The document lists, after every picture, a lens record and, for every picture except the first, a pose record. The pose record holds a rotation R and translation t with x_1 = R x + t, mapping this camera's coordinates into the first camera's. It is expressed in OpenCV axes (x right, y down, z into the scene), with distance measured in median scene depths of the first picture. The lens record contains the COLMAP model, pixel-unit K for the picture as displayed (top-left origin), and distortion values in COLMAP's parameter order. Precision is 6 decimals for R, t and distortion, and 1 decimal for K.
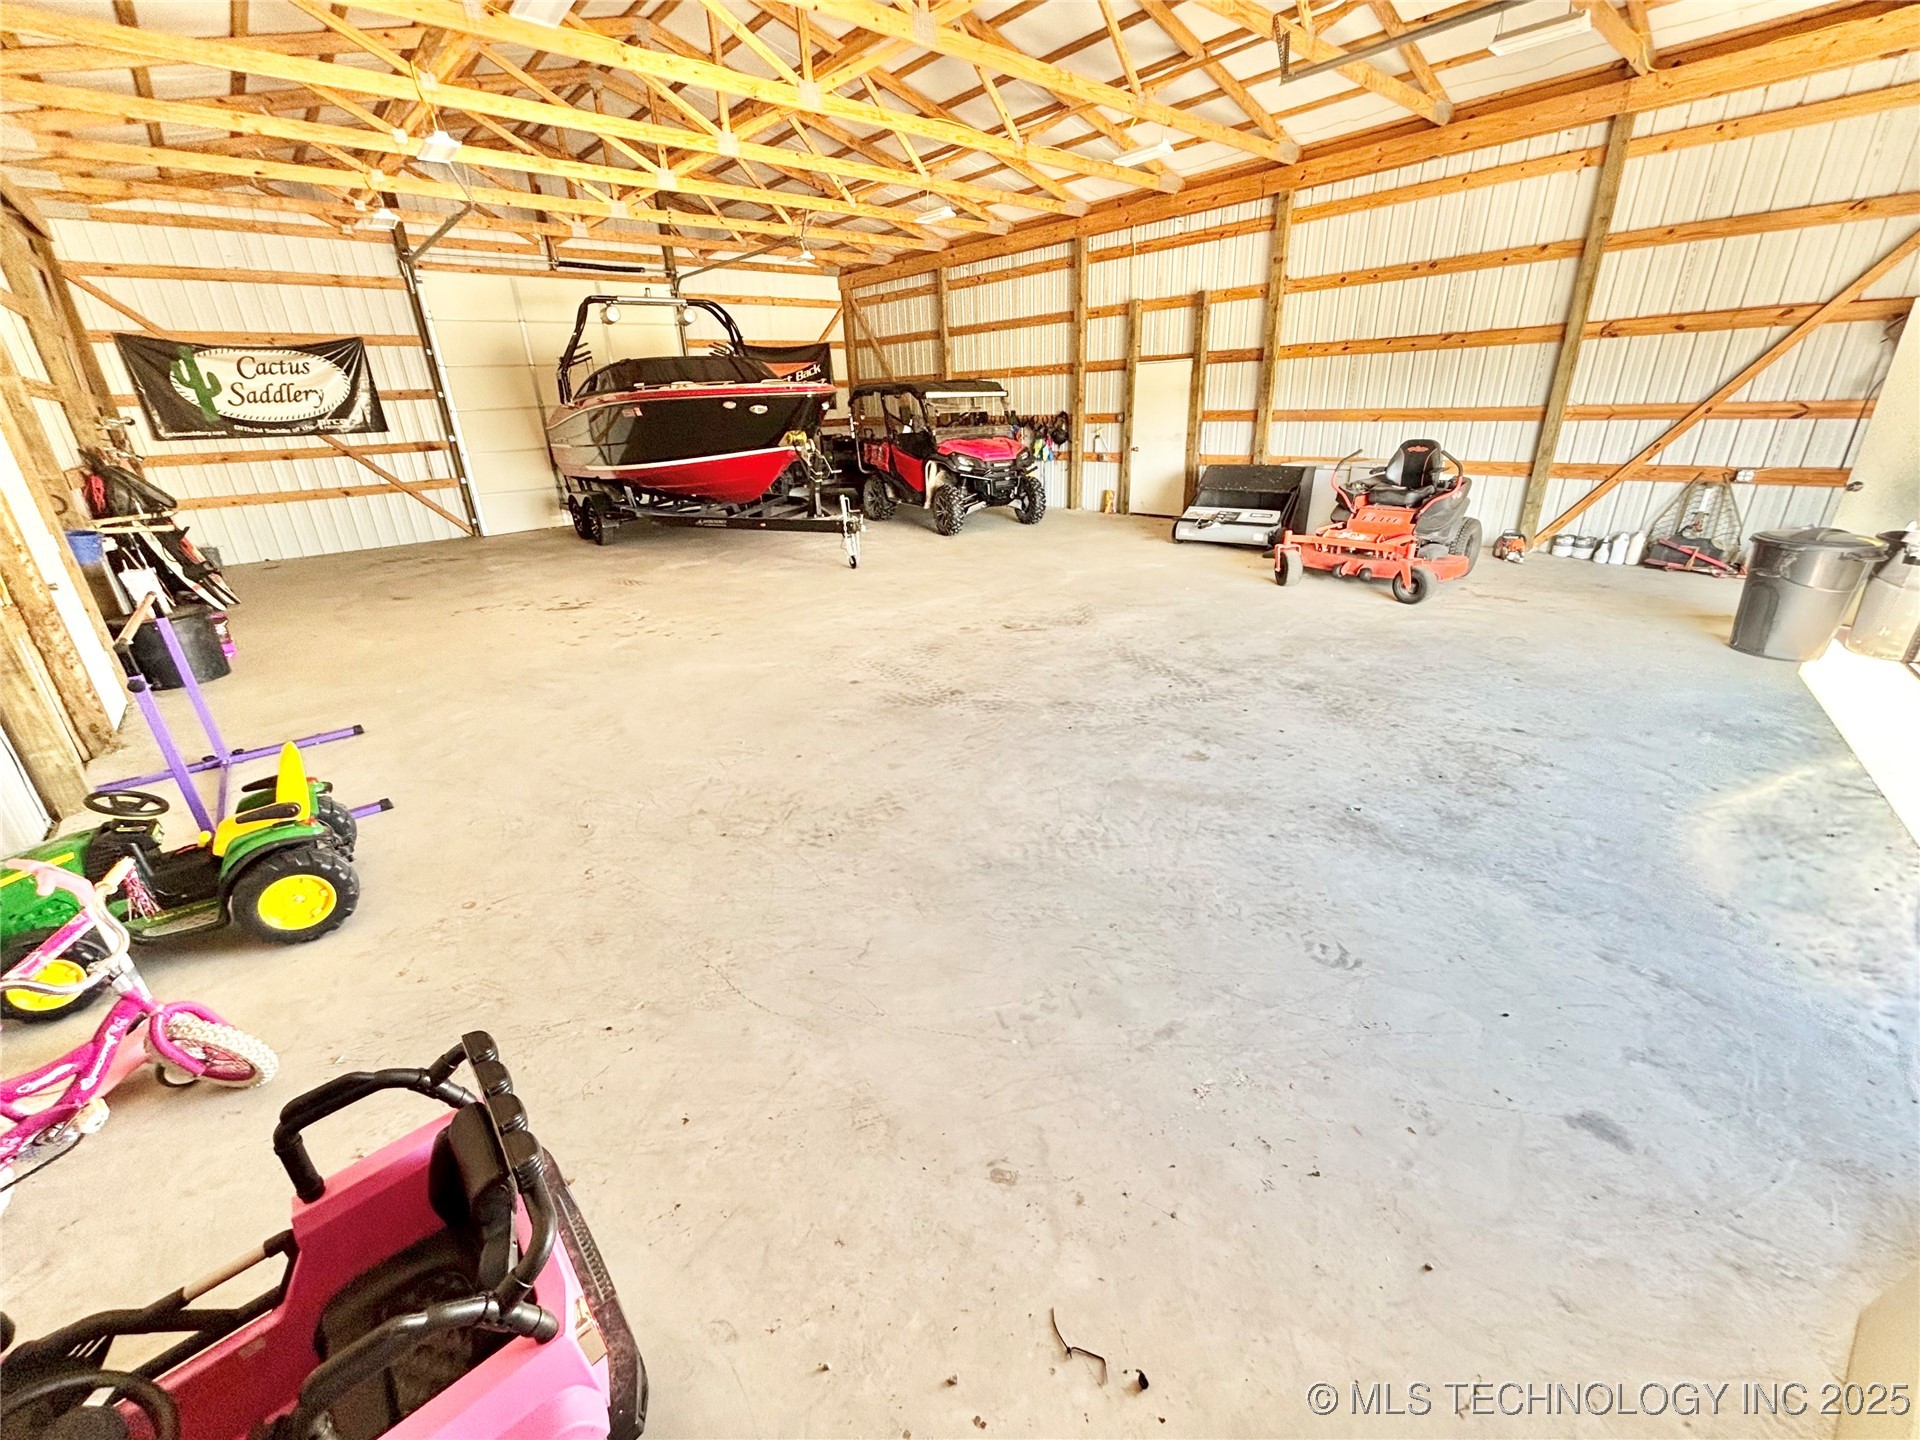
lens RADIAL K [[767.5, 0, 961.8], [0, 767.5, 708.4], [0, 0, 1]] dist [-0.001398, -0.000055]
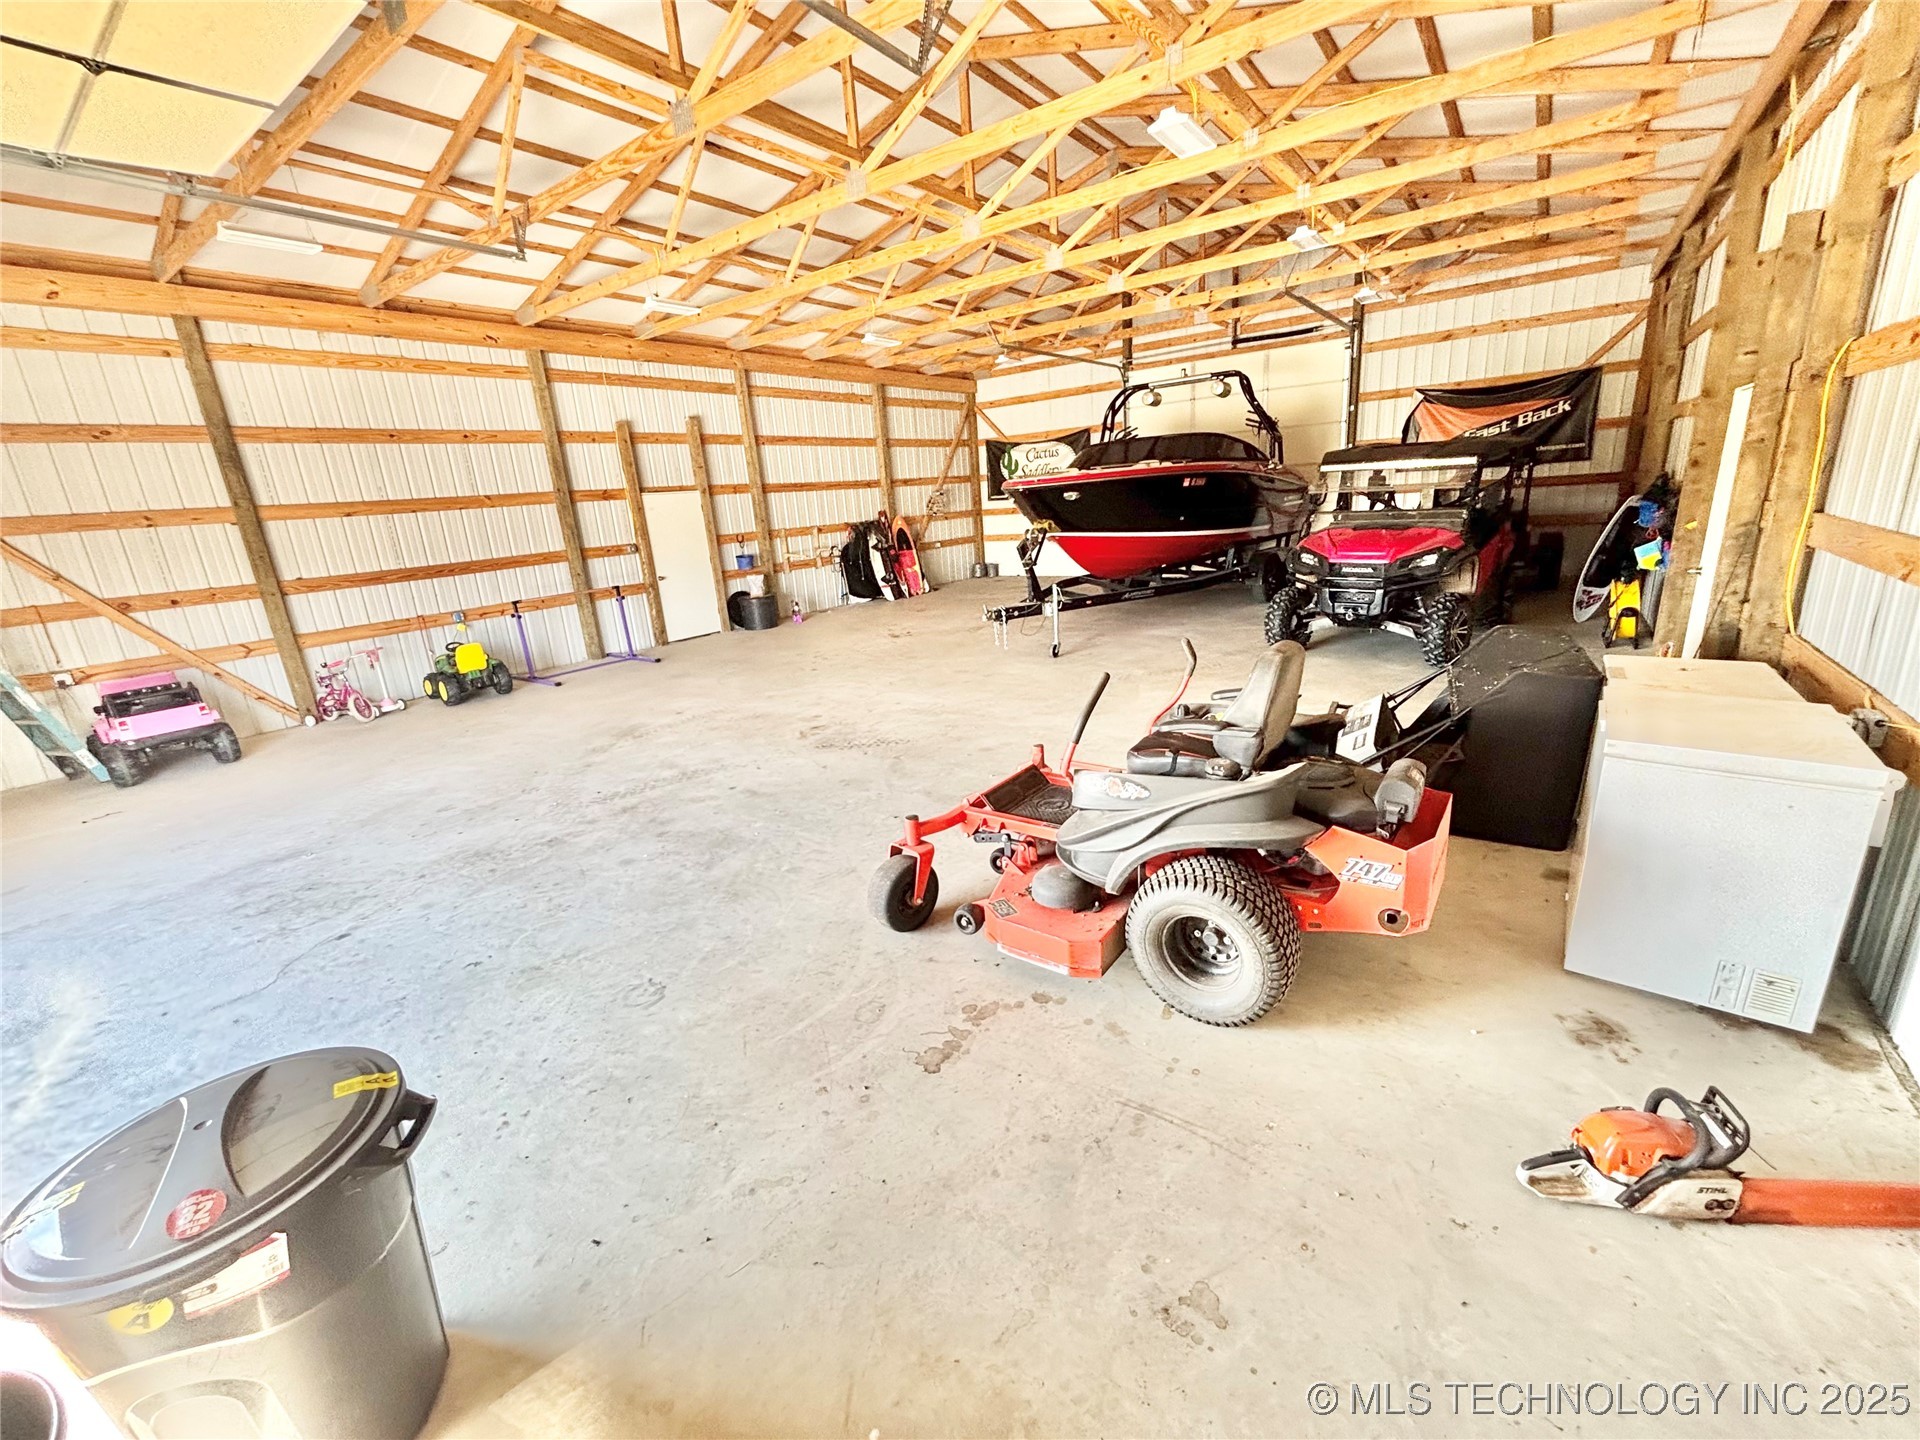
lens RADIAL K [[767.5, 0, 957.7], [0, 767.5, 711.9], [0, 0, 1]] dist [-0.001398, -0.000055]
pose [[0.232635, 0.285081, -0.929844, 1.273993], [-0.303643, 0.929573, 0.209031, -0.480847], [0.923949, 0.233713, 0.302815, 1.025478]]
